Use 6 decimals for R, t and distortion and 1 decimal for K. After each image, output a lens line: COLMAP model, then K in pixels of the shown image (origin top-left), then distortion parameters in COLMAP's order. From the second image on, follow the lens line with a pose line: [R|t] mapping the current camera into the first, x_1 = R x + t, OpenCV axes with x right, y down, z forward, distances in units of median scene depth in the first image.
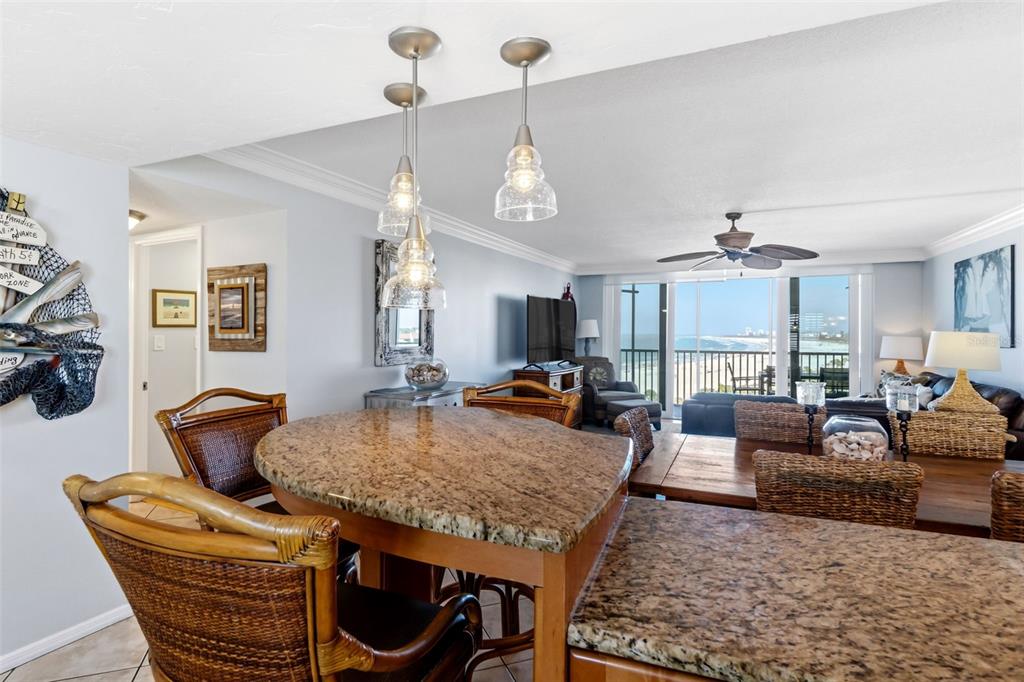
lens RADIAL K [[514.0, 0, 505.2], [0, 514.0, 334.1], [0, 0, 1]] dist [0.015785, -0.000493]
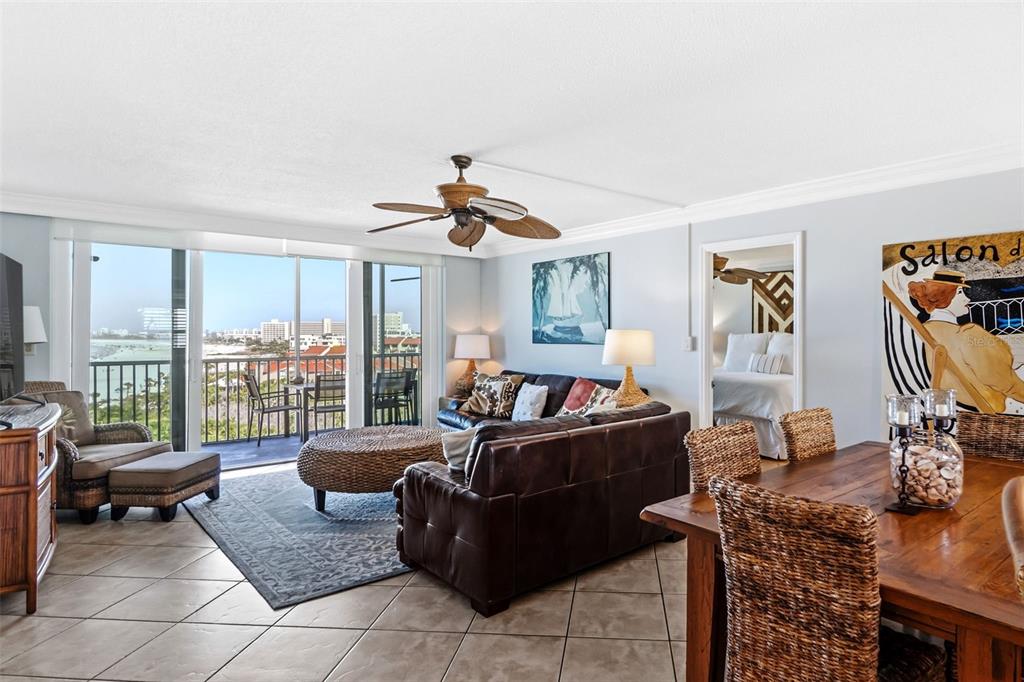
lens RADIAL K [[577.6, 0, 584.6], [0, 577.6, 331.8], [0, 0, 1]] dist [0.001646, 0.000638]
pose [[0.406001, -0.005085, 0.913858, -0.180113], [0.007098, 0.999972, 0.002411, -0.001978], [-0.913845, 0.005508, 0.406026, 0.487824]]
